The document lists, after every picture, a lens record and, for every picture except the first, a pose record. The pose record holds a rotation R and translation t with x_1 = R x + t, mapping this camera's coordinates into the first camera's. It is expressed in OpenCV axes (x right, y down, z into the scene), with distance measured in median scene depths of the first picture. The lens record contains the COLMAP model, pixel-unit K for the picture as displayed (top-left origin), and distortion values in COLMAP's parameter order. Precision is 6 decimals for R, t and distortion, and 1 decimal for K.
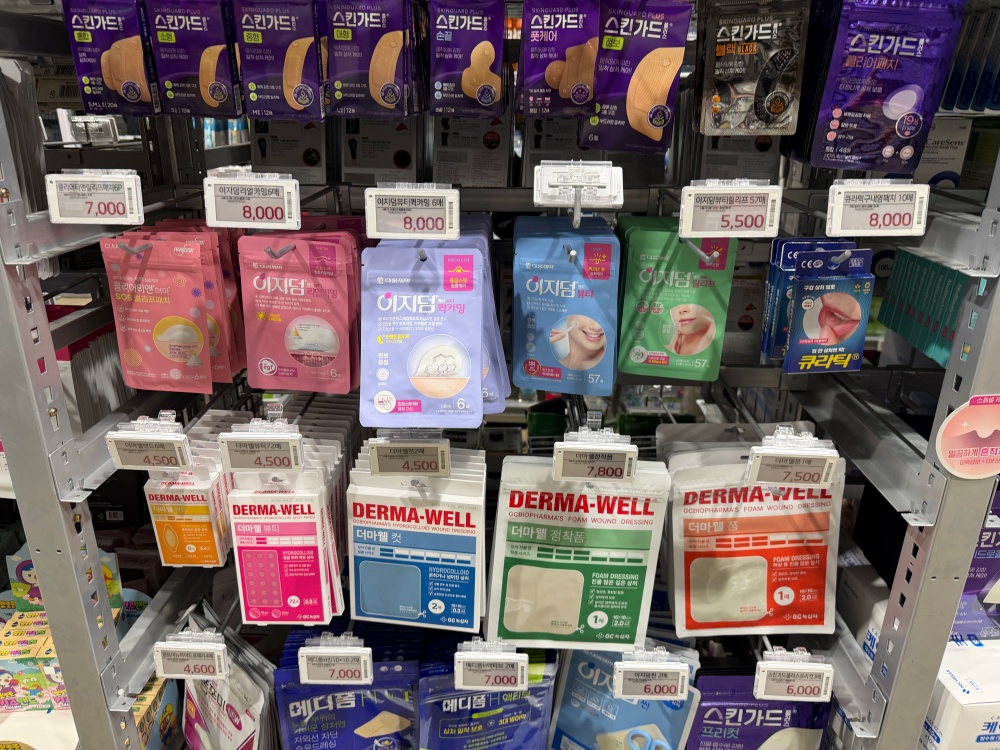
lens RADIAL K [[727.1, 0, 472.4], [0, 727.1, 384.4], [0, 0, 1]] dist [0.031201, -0.060830]
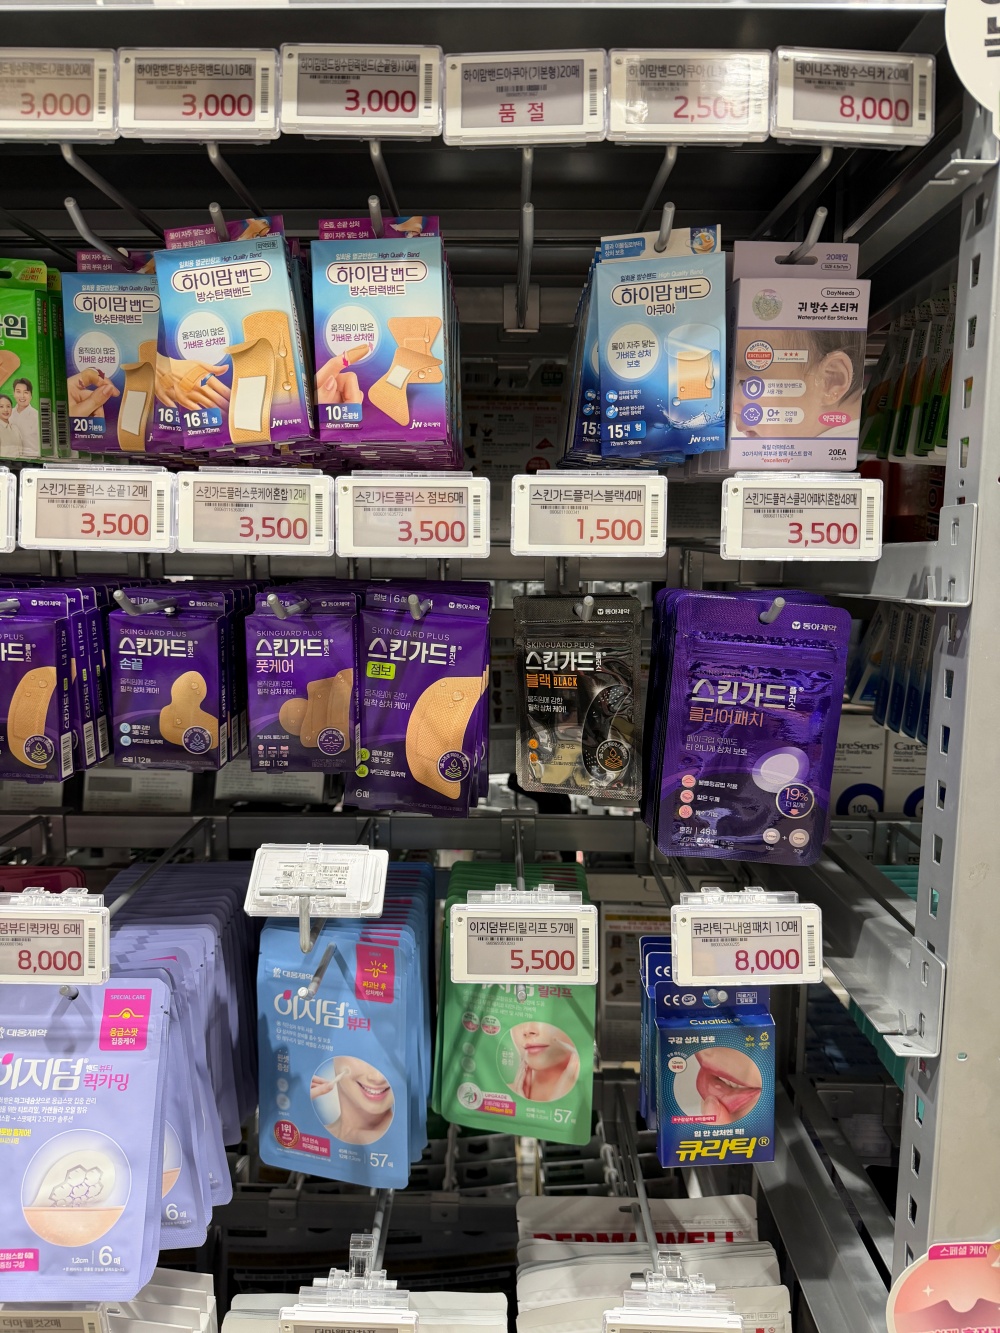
lens RADIAL K [[969.2, 0, 484.2], [0, 969.2, 654.9], [0, 0, 1]] dist [0.031201, -0.060830]
pose [[0.999206, 0.006499, 0.039302, 0.255695], [0.004572, 0.961372, -0.275214, -0.223099], [-0.039572, 0.275175, 0.960579, 0.088923]]
